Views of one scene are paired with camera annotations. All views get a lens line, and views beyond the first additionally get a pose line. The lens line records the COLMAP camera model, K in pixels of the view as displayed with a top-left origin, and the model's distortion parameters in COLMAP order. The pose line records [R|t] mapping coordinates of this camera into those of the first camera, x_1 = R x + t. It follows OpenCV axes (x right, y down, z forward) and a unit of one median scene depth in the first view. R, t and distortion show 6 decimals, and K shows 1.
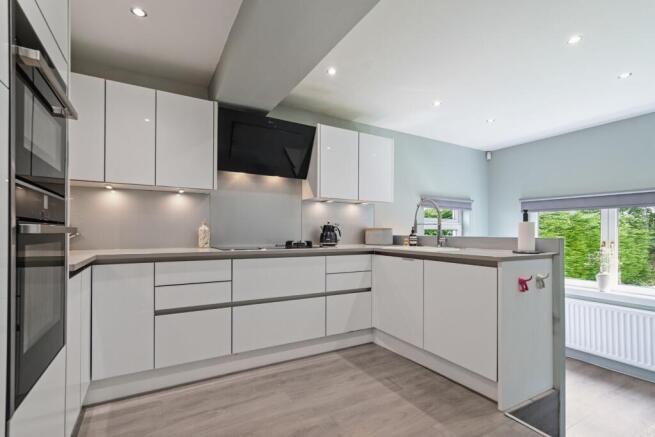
lens RADIAL K [[307.8, 0, 325.6], [0, 307.8, 222.9], [0, 0, 1]] dist [-0.027444, 0.007216]
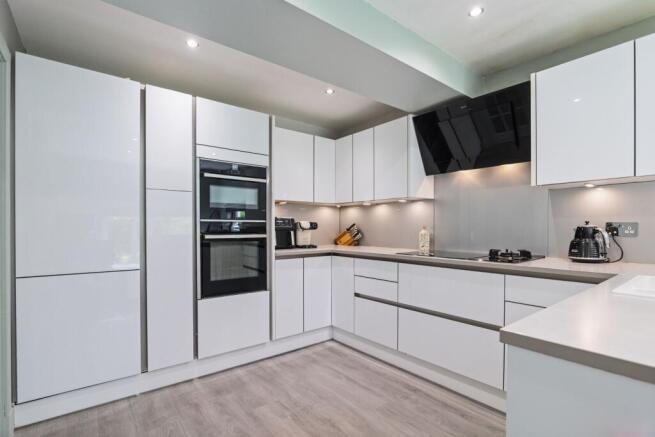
lens RADIAL K [[307.8, 0, 339.0], [0, 307.8, 229.2], [0, 0, 1]] dist [-0.027444, 0.007216]
pose [[0.160780, -0.005633, -0.986974, 0.798086], [0.026209, 0.999655, -0.001436, -0.000903], [0.986642, -0.025637, 0.160872, 0.694729]]
